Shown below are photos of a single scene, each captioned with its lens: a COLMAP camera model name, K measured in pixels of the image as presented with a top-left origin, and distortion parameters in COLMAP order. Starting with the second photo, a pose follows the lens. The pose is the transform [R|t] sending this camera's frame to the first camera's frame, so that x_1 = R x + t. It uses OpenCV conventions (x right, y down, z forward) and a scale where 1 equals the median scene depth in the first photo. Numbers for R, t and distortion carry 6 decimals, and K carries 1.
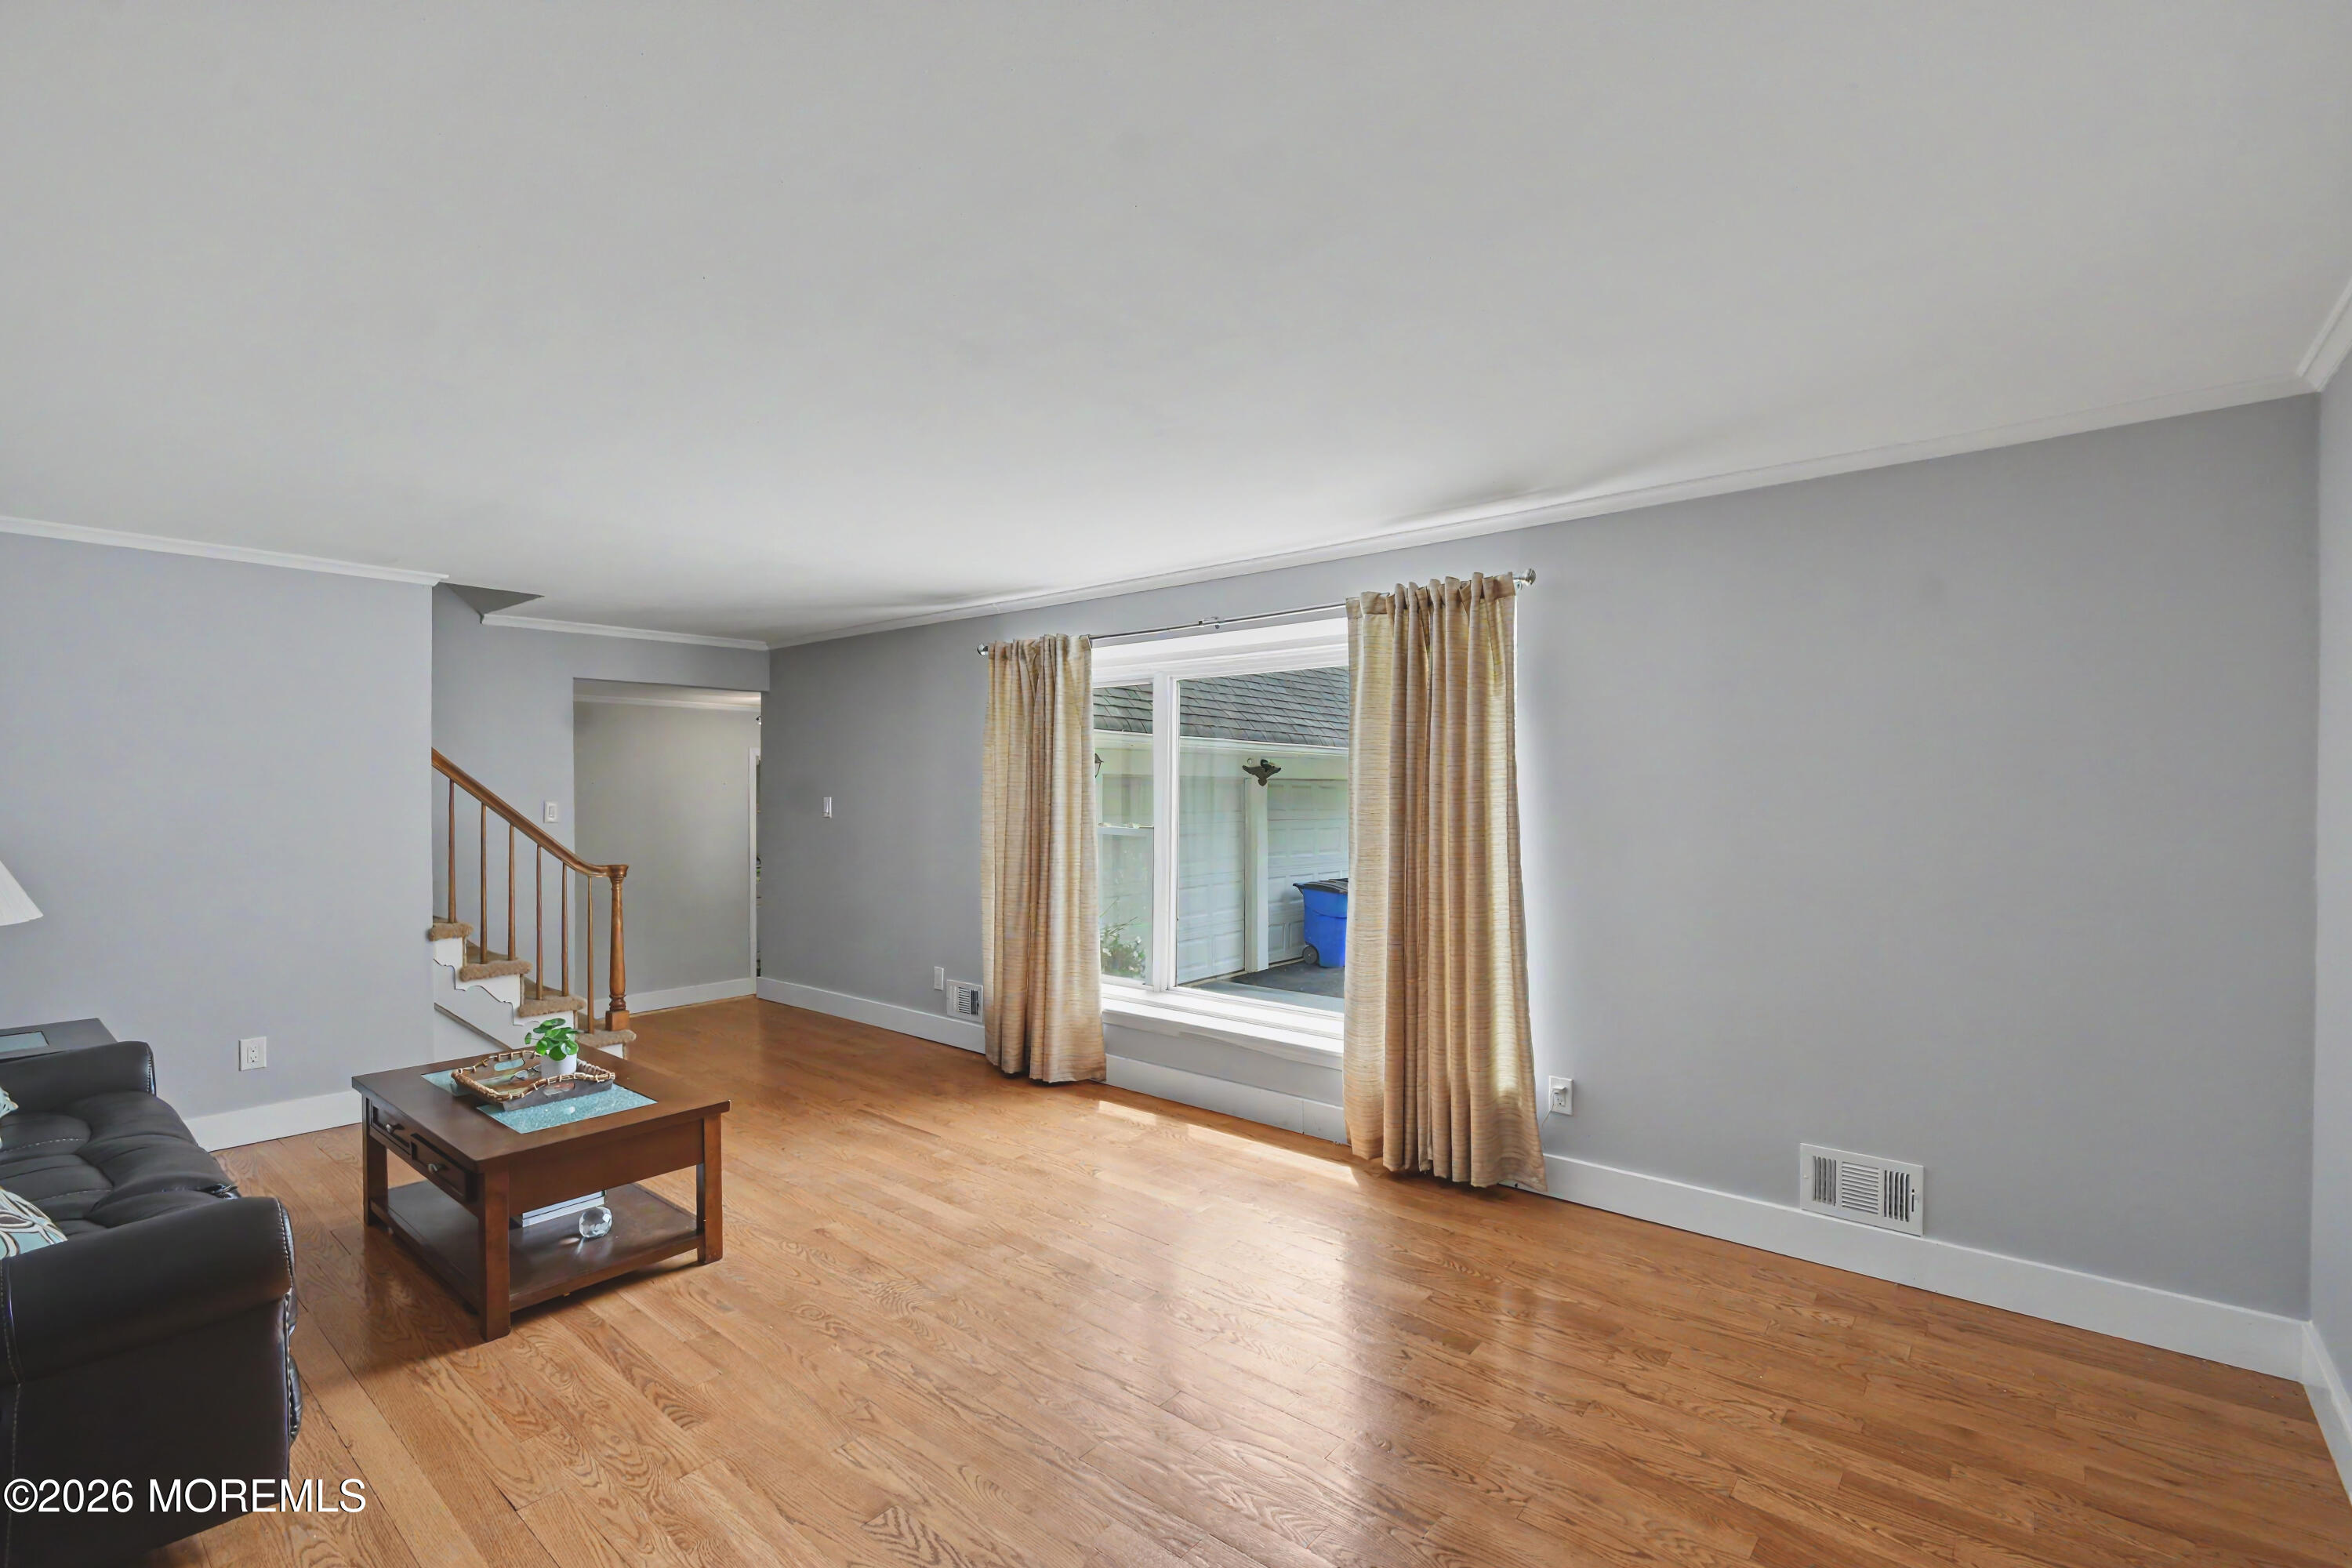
lens RADIAL K [[1075.8, 0, 1173.0], [0, 1075.8, 781.0], [0, 0, 1]] dist [-0.002282, -0.000422]
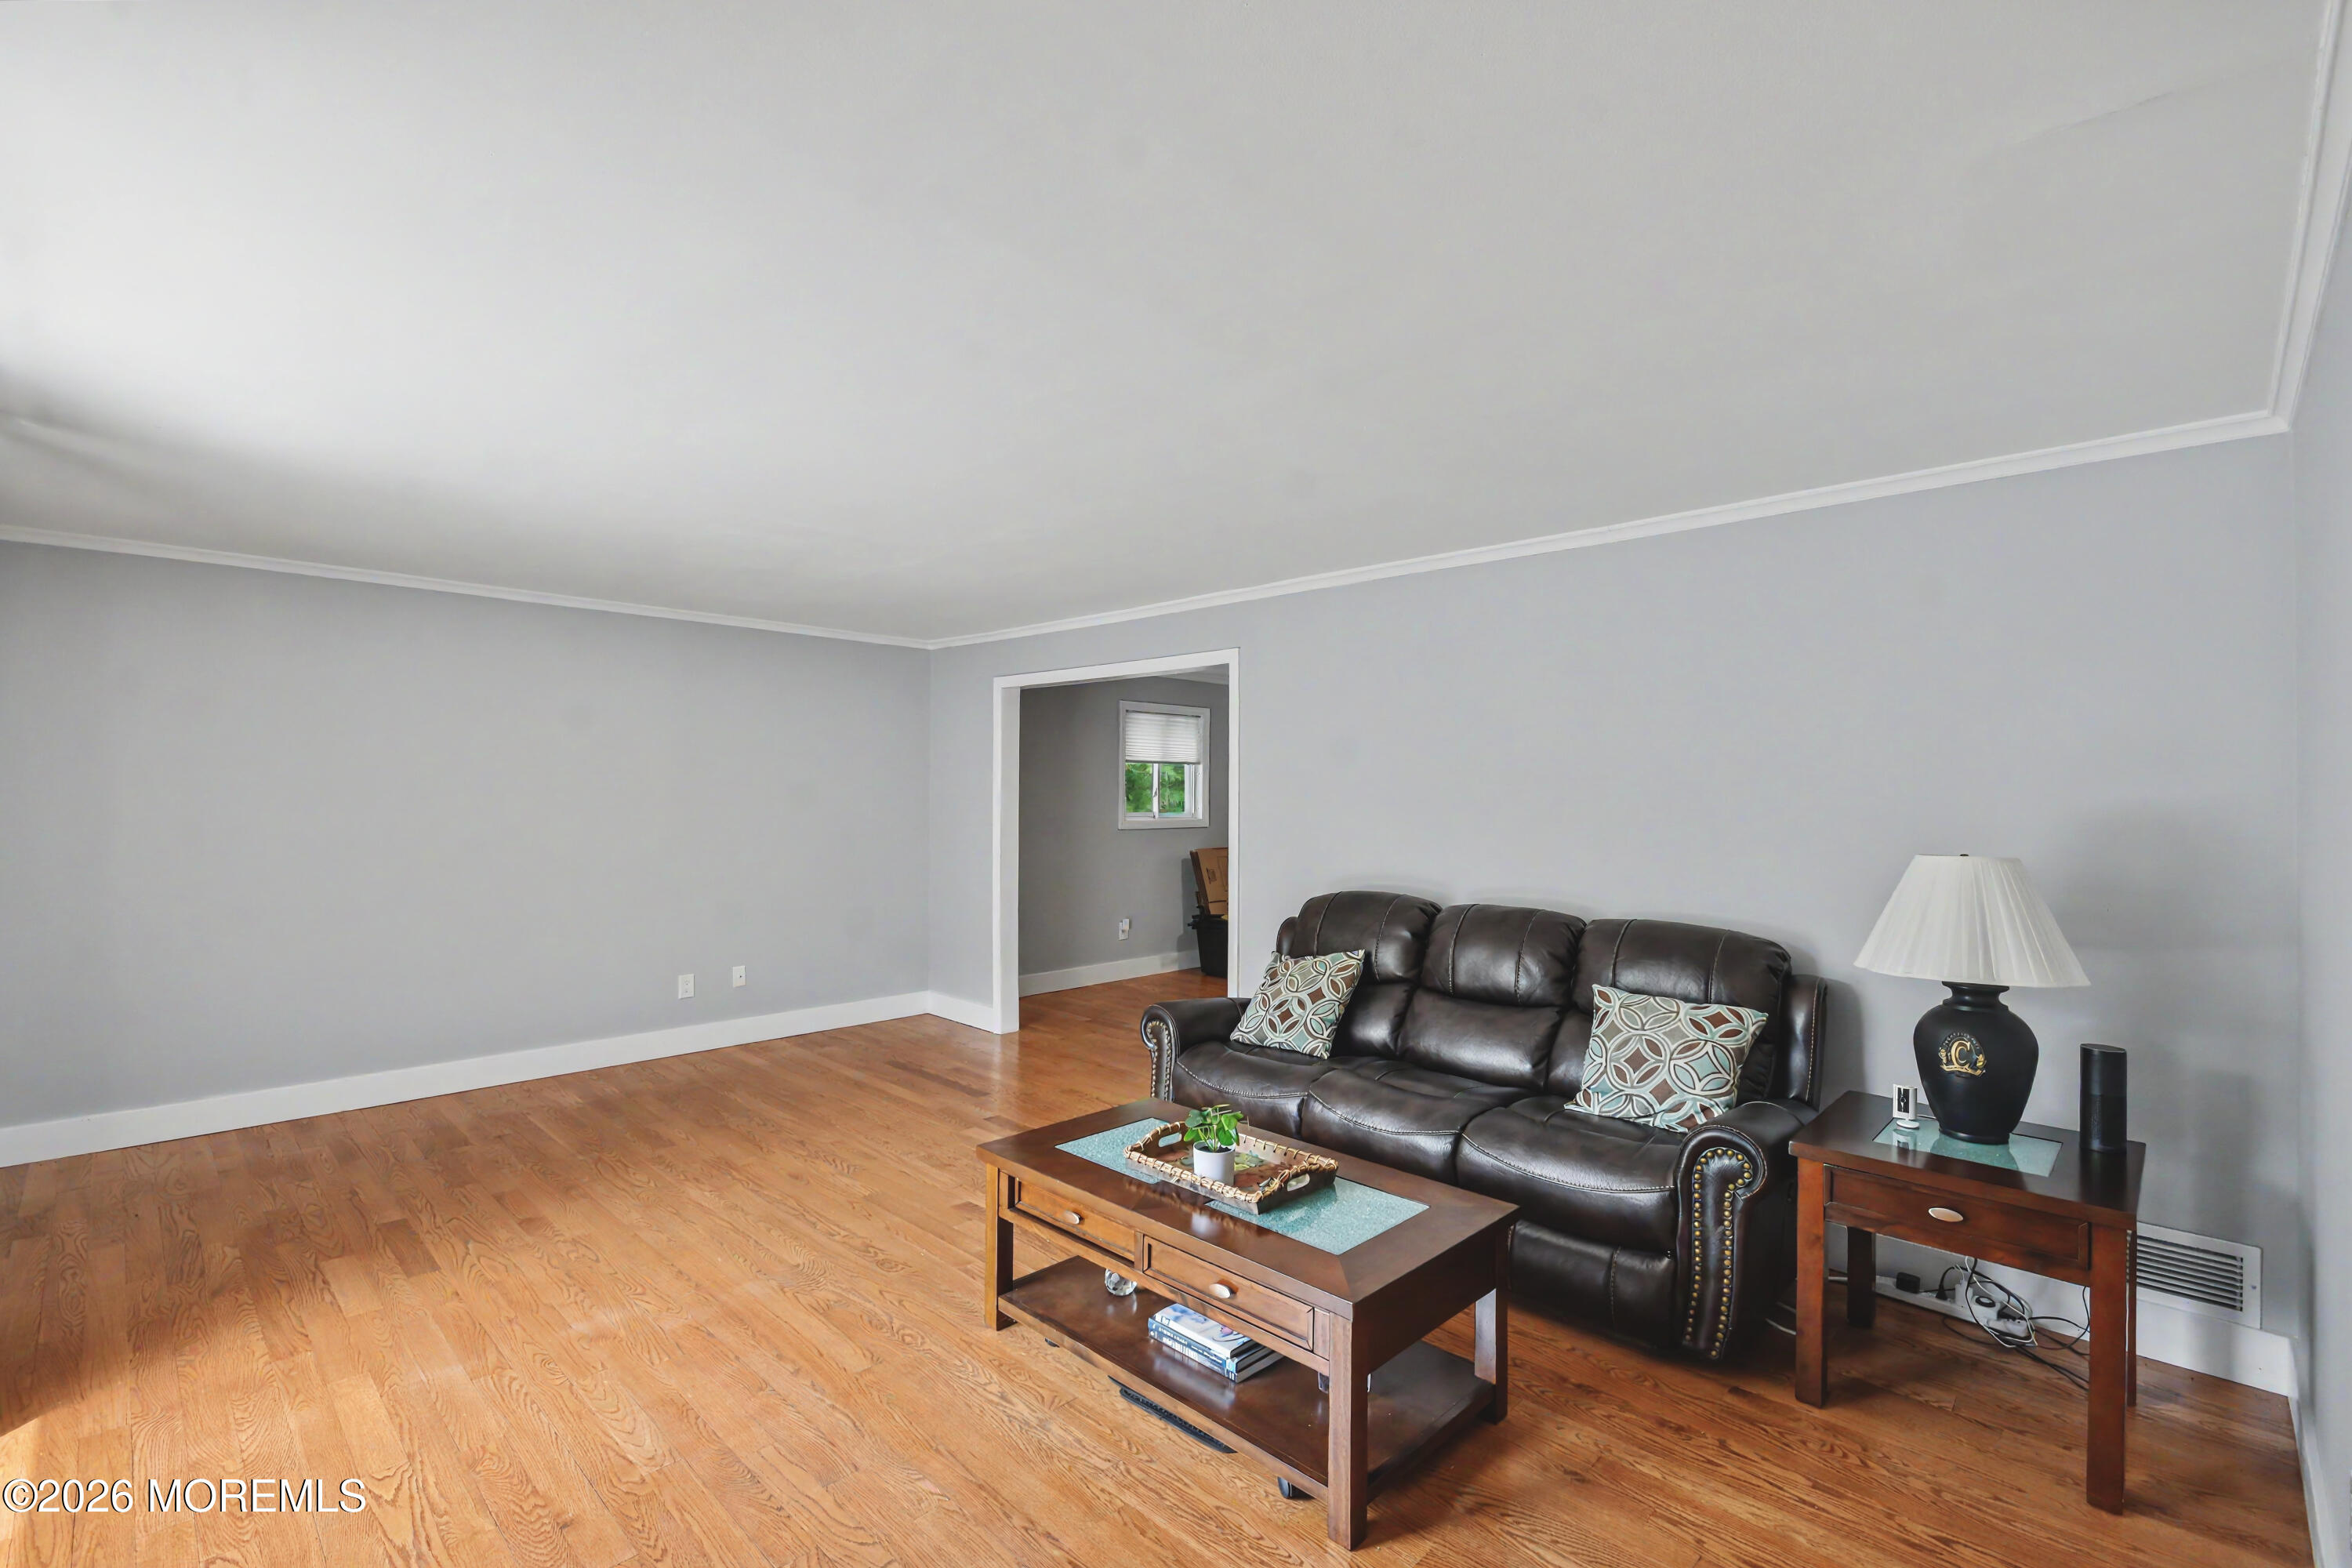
lens RADIAL K [[1075.8, 0, 1173.0], [0, 1075.8, 781.0], [0, 0, 1]] dist [-0.002282, -0.000422]
pose [[-0.994716, -0.000427, 0.102662, -0.723580], [-0.001350, 0.999959, -0.008925, 0.011762], [-0.102654, -0.009017, -0.994676, 2.036534]]
